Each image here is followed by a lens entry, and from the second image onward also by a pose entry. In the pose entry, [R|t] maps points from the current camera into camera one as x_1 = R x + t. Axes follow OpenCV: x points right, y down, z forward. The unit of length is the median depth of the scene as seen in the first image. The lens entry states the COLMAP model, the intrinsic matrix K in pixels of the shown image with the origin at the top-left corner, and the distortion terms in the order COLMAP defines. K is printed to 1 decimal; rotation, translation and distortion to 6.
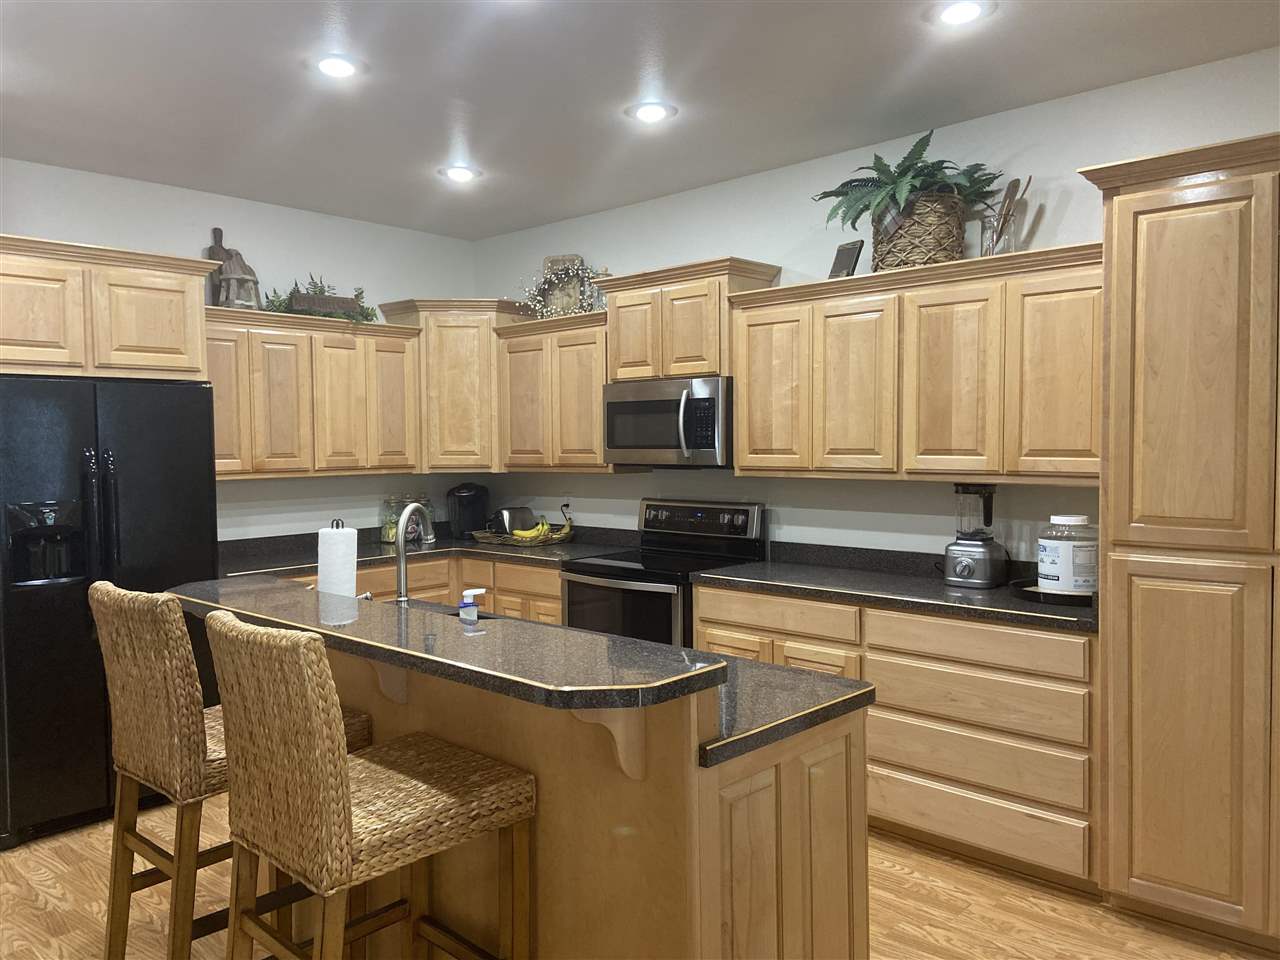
lens RADIAL K [[967.0, 0, 638.7], [0, 967.0, 479.4], [0, 0, 1]] dist [0.070956, -0.023924]
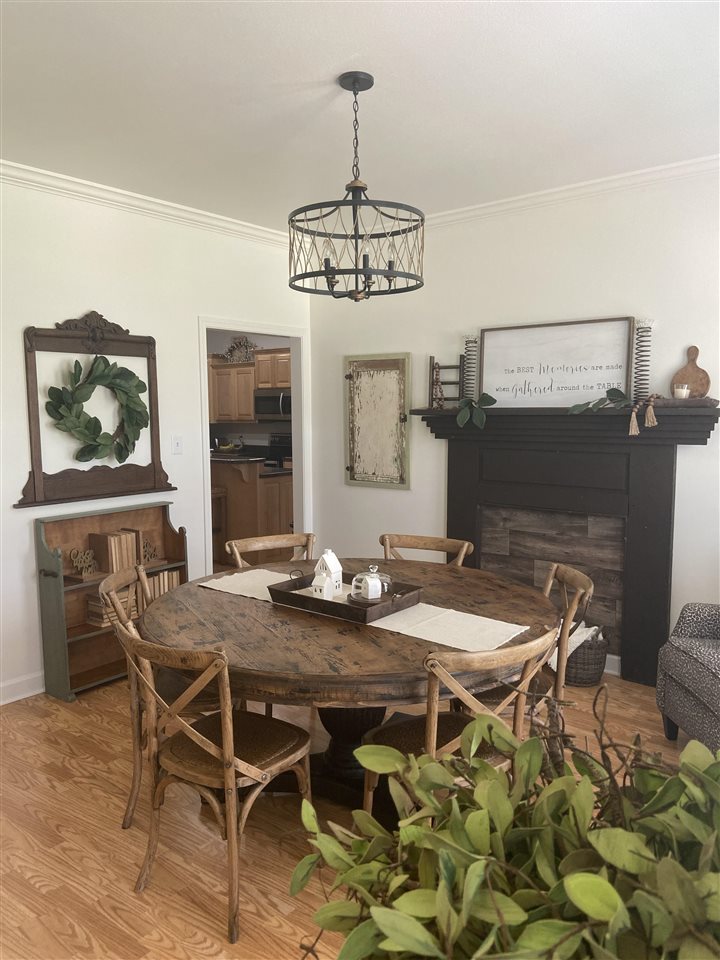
lens RADIAL K [[725.2, 0, 356.3], [0, 725.2, 480.4], [0, 0, 1]] dist [0.070956, -0.023924]
pose [[0.998195, -0.000079, 0.060056, 0.117083], [-0.003476, 0.998247, 0.059087, 0.029351], [-0.059955, -0.059189, 0.996445, -0.955003]]
